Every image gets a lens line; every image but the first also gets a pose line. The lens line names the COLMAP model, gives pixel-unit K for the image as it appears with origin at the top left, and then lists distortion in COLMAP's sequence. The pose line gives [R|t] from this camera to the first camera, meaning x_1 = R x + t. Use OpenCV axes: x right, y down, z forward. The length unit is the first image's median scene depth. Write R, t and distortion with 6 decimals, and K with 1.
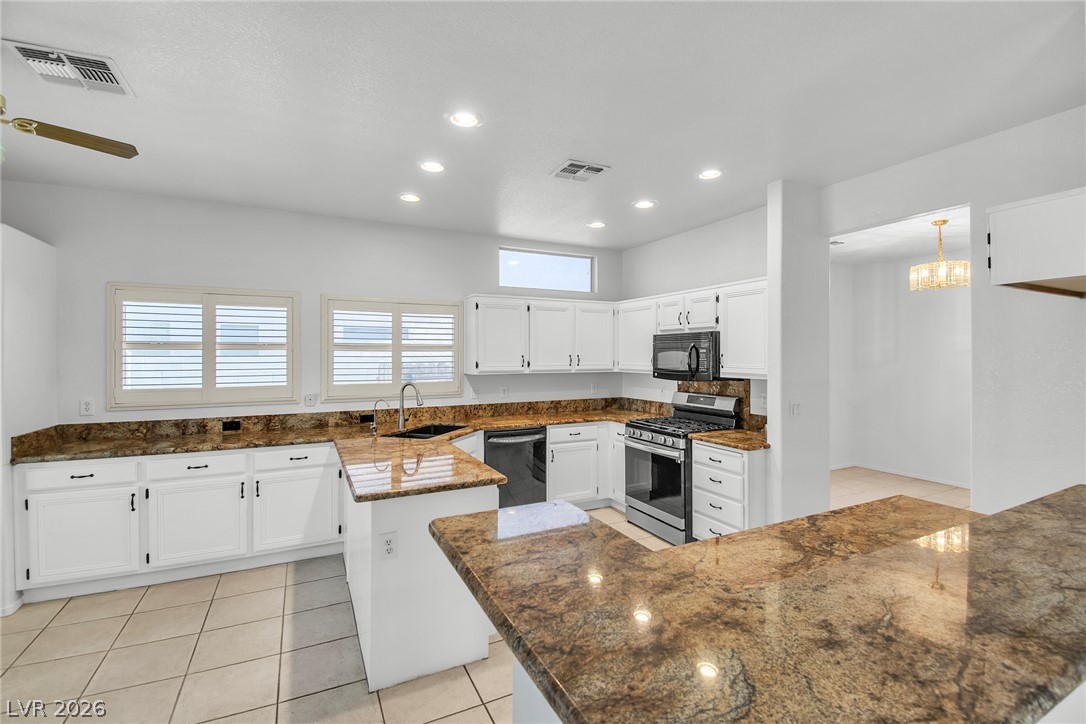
lens RADIAL K [[481.4, 0, 546.2], [0, 481.4, 356.5], [0, 0, 1]] dist [0.028749, -0.026873]
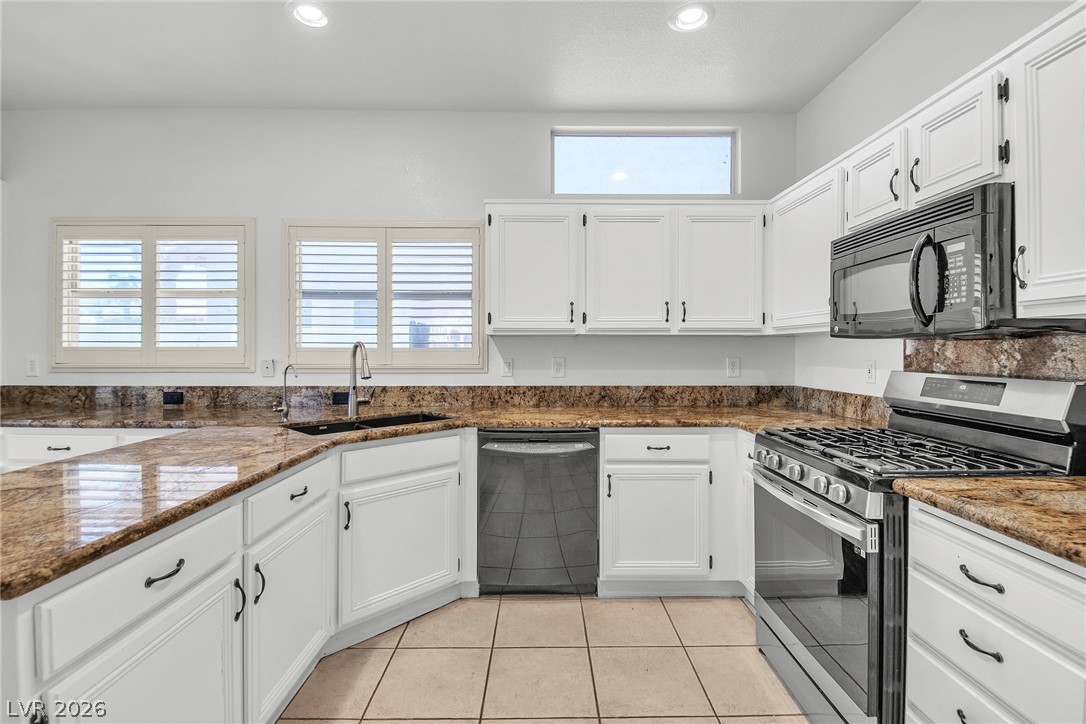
lens RADIAL K [[495.5, 0, 546.5], [0, 495.5, 352.5], [0, 0, 1]] dist [0.038993, -0.033566]
pose [[0.899046, 0.004084, -0.437836, 0.212905], [-0.003376, 0.999991, 0.002397, 0.065436], [0.437842, -0.000677, 0.899052, 0.531361]]
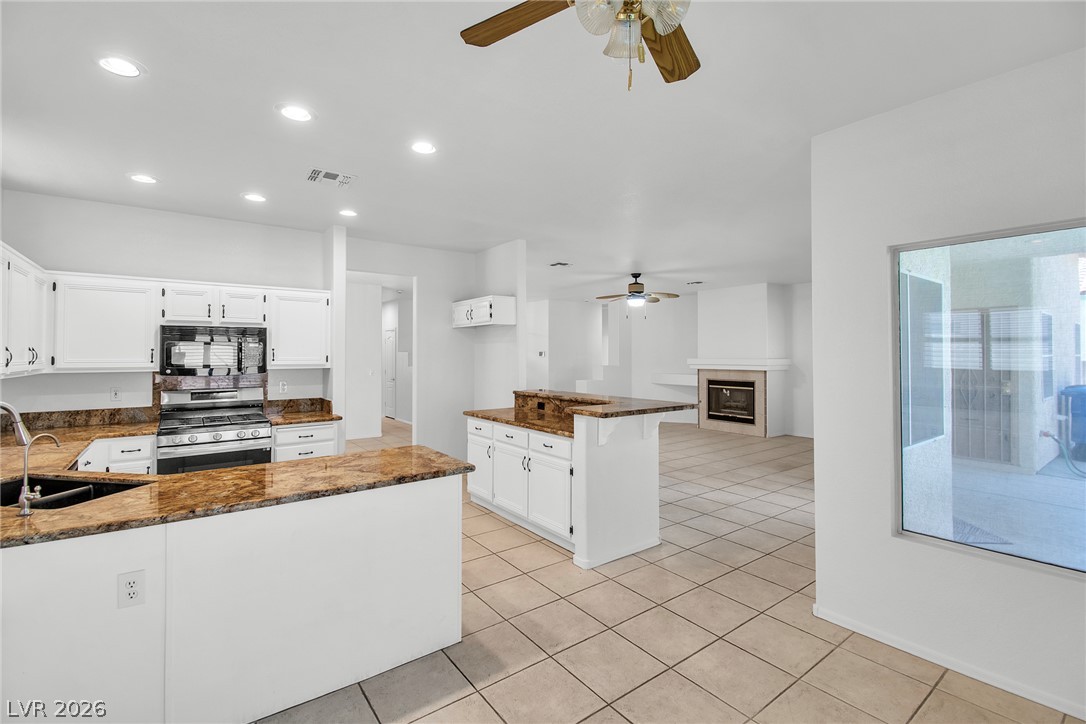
lens RADIAL K [[480.6, 0, 544.8], [0, 480.6, 347.8], [0, 0, 1]] dist [0.029667, -0.026527]
pose [[-0.176546, 0.012824, 0.984209, -0.834859], [0.004673, 0.999915, -0.012190, 0.009805], [-0.984281, 0.002447, -0.176591, 0.550531]]
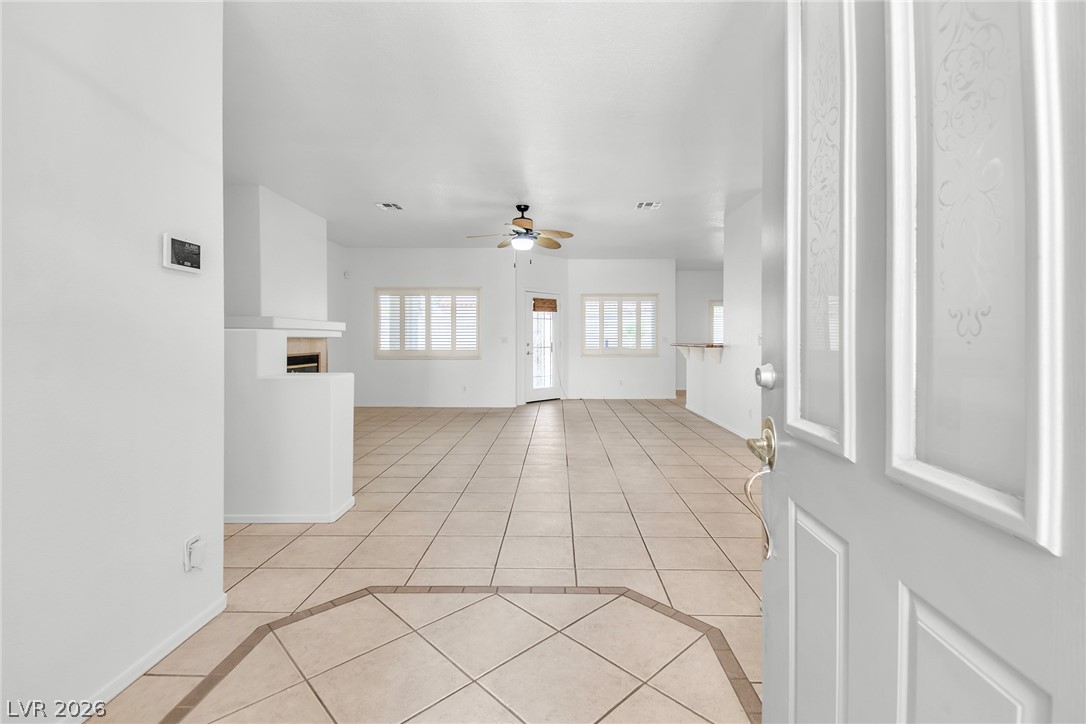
lens RADIAL K [[488.7, 0, 552.3], [0, 488.7, 338.5], [0, 0, 1]] dist [0.033741, -0.027641]
pose [[-0.451355, -0.001292, -0.892343, 2.167992], [-0.001565, 0.999999, -0.000657, 0.090293], [0.892343, 0.001100, -0.451357, 0.594208]]
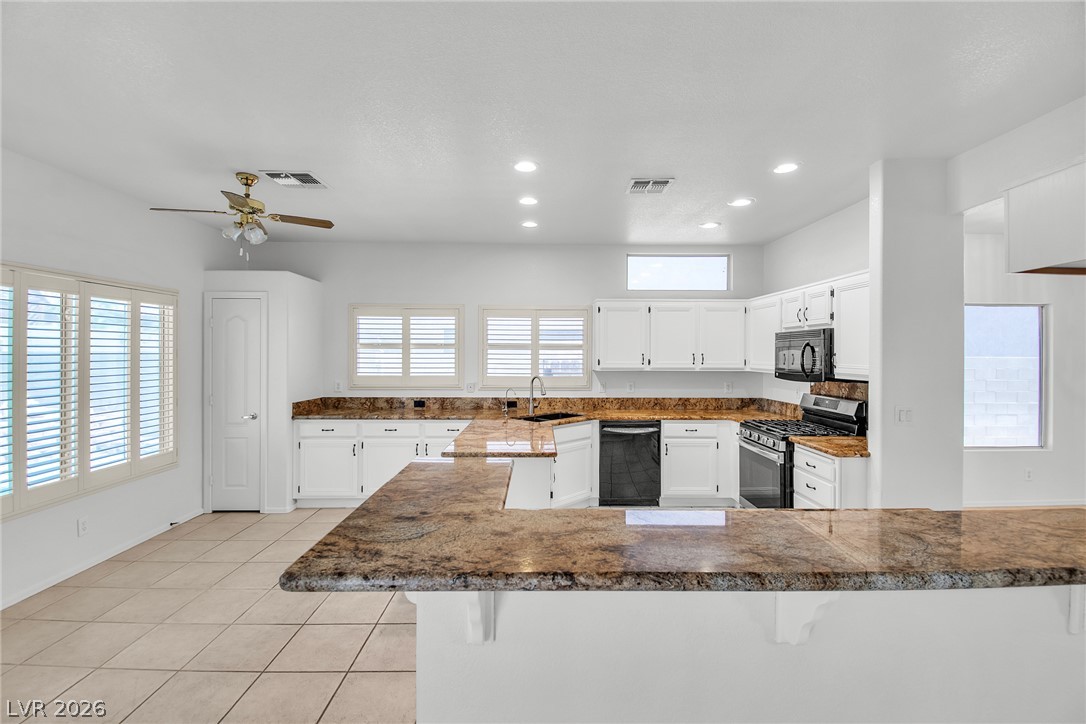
lens RADIAL K [[475.9, 0, 545.5], [0, 475.9, 356.5], [0, 0, 1]] dist [0.029515, -0.025976]
pose [[0.900059, 0.006679, -0.435717, 0.255489], [-0.005591, 0.999977, 0.003778, 0.001151], [0.435733, -0.000965, 0.900076, -0.062549]]
